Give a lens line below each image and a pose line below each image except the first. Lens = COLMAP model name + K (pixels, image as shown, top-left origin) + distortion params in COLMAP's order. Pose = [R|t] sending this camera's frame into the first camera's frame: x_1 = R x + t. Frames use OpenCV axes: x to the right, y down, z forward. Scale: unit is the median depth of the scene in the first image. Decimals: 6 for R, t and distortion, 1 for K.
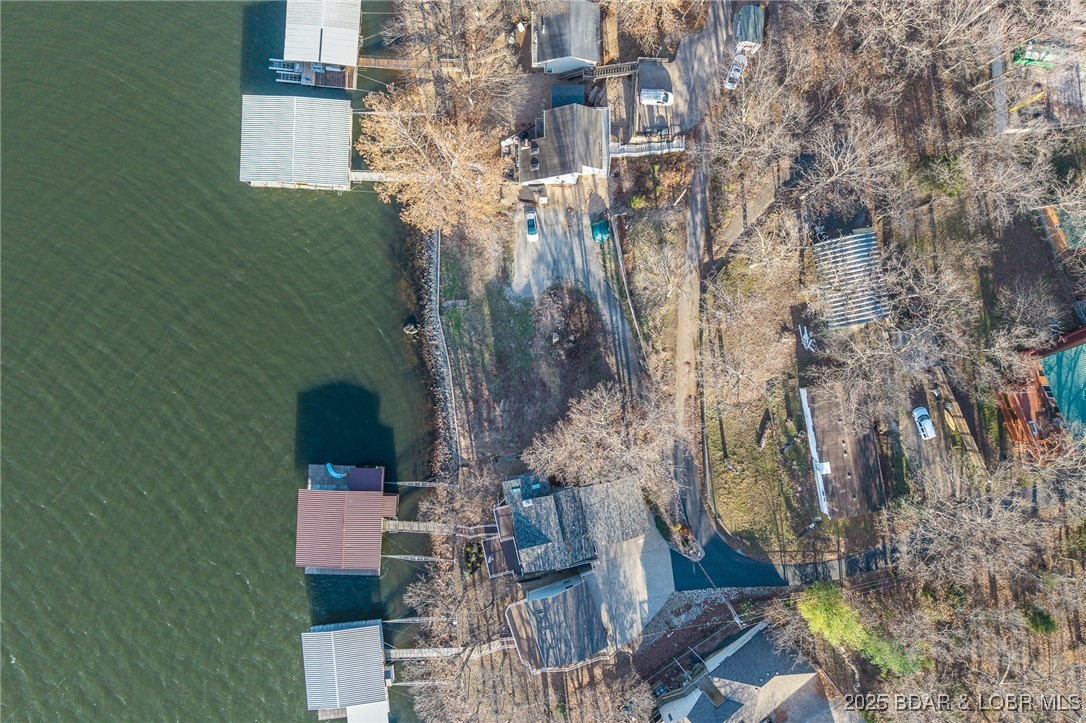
lens RADIAL K [[734.1, 0, 541.4], [0, 734.1, 369.0], [0, 0, 1]] dist [0.041970, -0.043046]
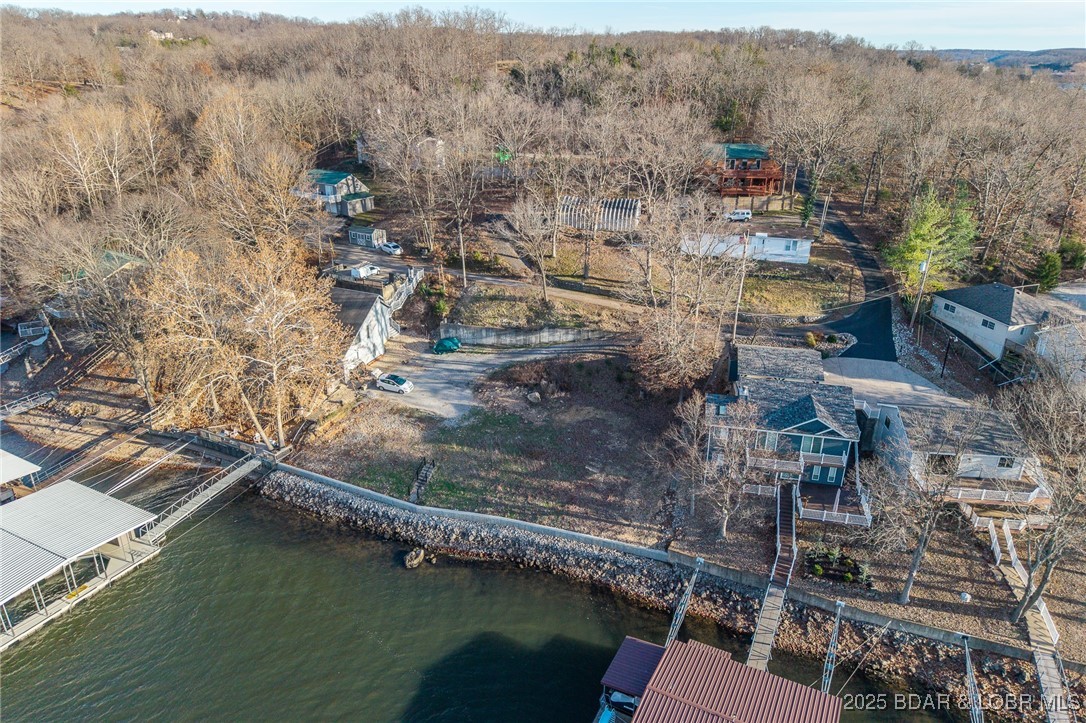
lens RADIAL K [[729.9, 0, 544.2], [0, 729.9, 375.6], [0, 0, 1]] dist [0.031831, -0.039672]
pose [[0.418329, -0.374417, 0.827535, -0.594469], [0.908291, 0.169445, -0.382487, 0.251673], [0.002988, 0.911647, 0.410963, 0.669290]]
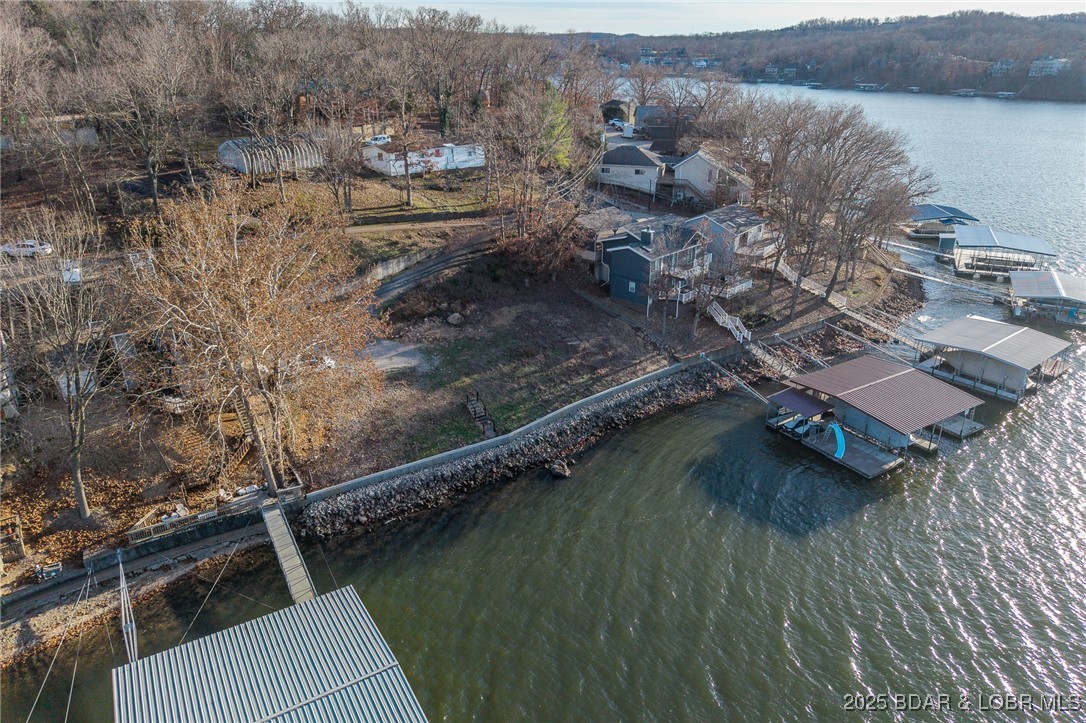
lens RADIAL K [[739.7, 0, 560.7], [0, 739.7, 363.9], [0, 0, 1]] dist [0.093350, -0.117193]
pose [[-0.562562, -0.343010, 0.752242, -0.608198], [0.826753, -0.231123, 0.512896, -0.343127], [-0.002068, 0.910454, 0.413605, 0.737763]]
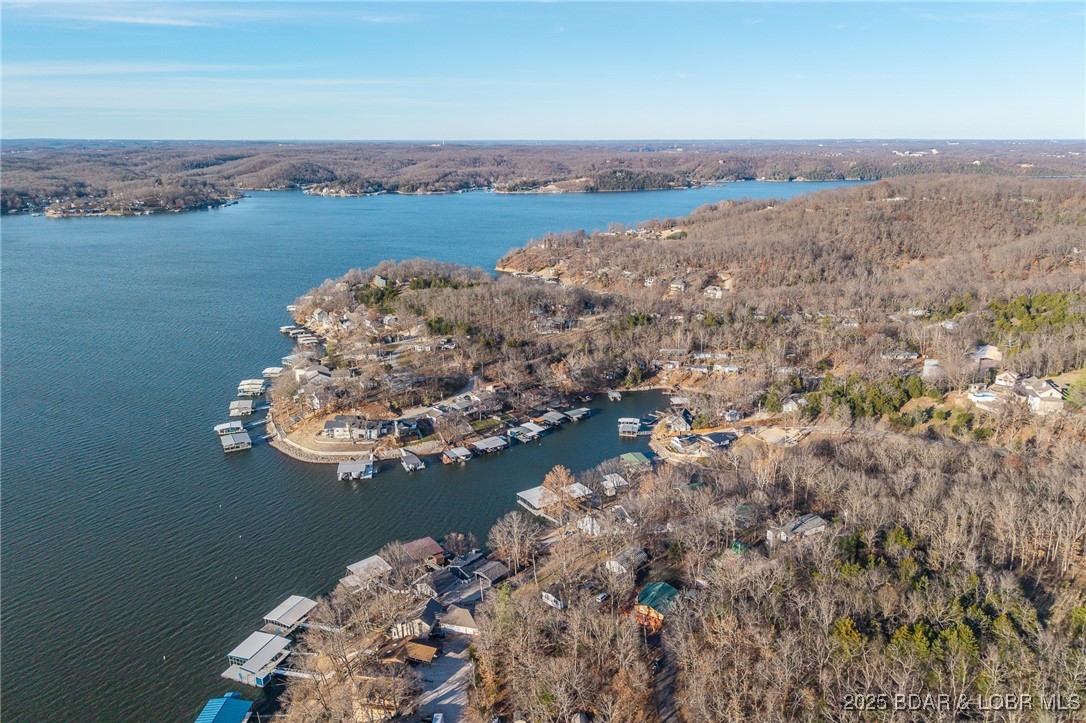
lens RADIAL K [[734.2, 0, 545.2], [0, 734.2, 376.2], [0, 0, 1]] dist [0.101786, -0.189537]
pose [[0.597883, 0.227670, -0.768572, 1.777377], [-0.801572, 0.175015, -0.571710, 1.227523], [0.004351, 0.957881, 0.287132, -0.253361]]
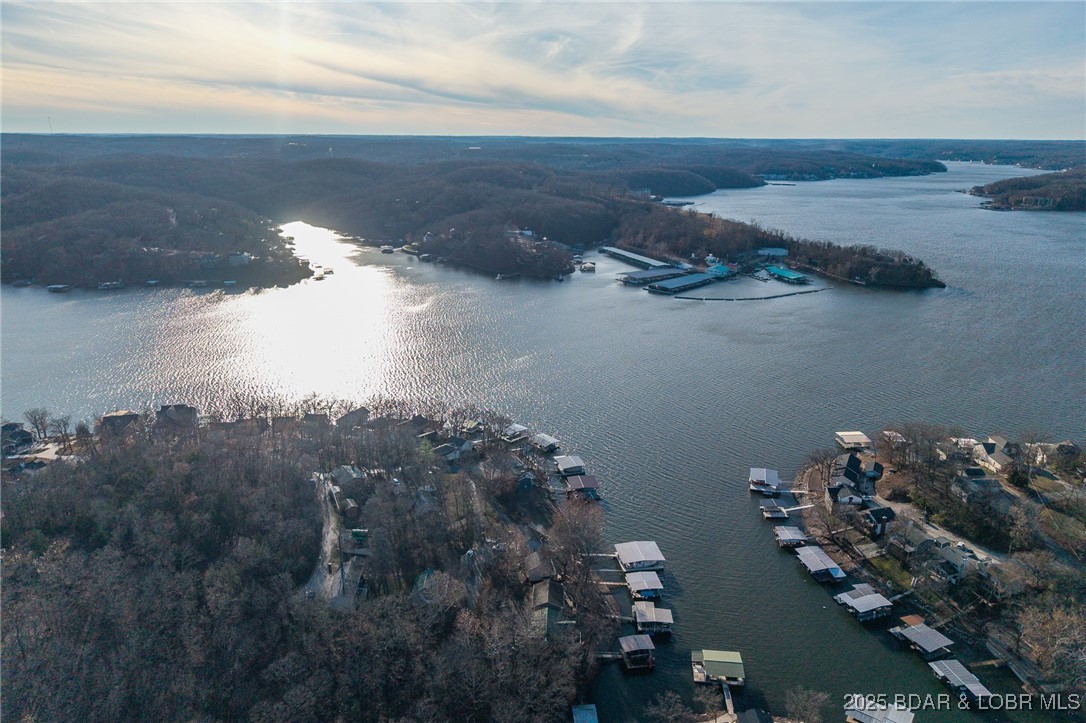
lens RADIAL K [[724.9, 0, 543.2], [0, 724.9, 368.8], [0, 0, 1]] dist [0.035821, -0.040953]
pose [[-0.979303, 0.037109, -0.198969, 0.449907], [-0.200495, -0.312426, 0.928543, -2.360408], [-0.027706, 0.949217, 0.313399, -0.339469]]
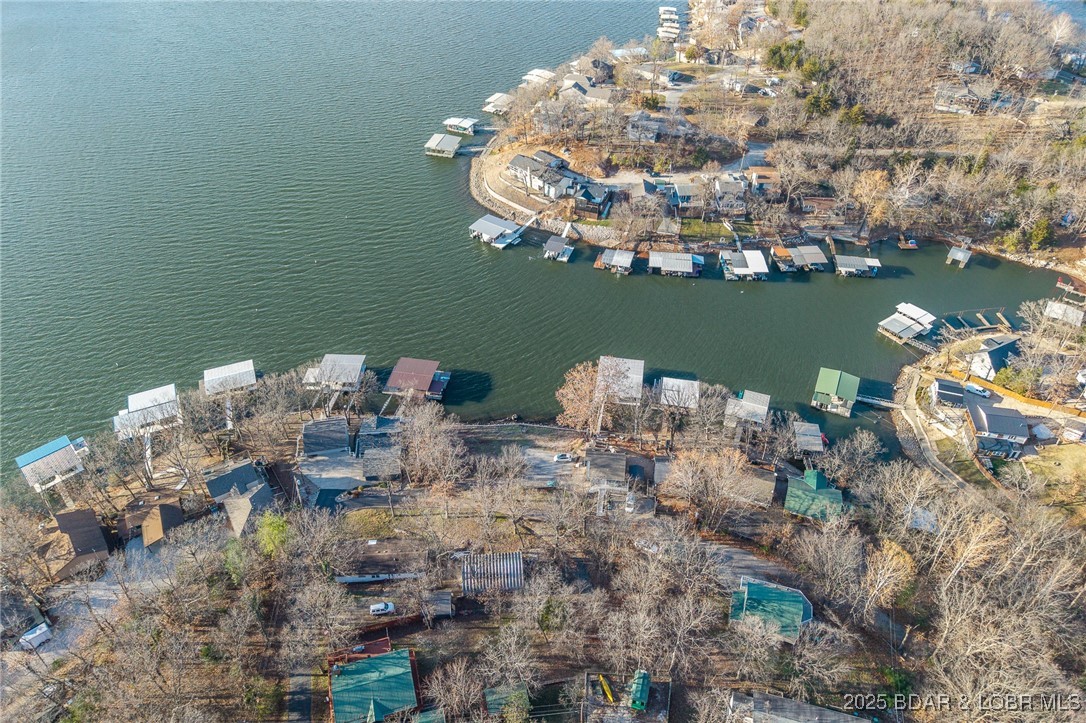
lens RADIAL K [[724.9, 0, 543.2], [0, 724.9, 368.8], [0, 0, 1]] dist [0.035821, -0.040953]
pose [[-0.120842, 0.644495, -0.754999, 1.102857], [-0.992419, -0.095594, 0.077240, -0.258779], [-0.022392, 0.758609, 0.651161, -0.221904]]
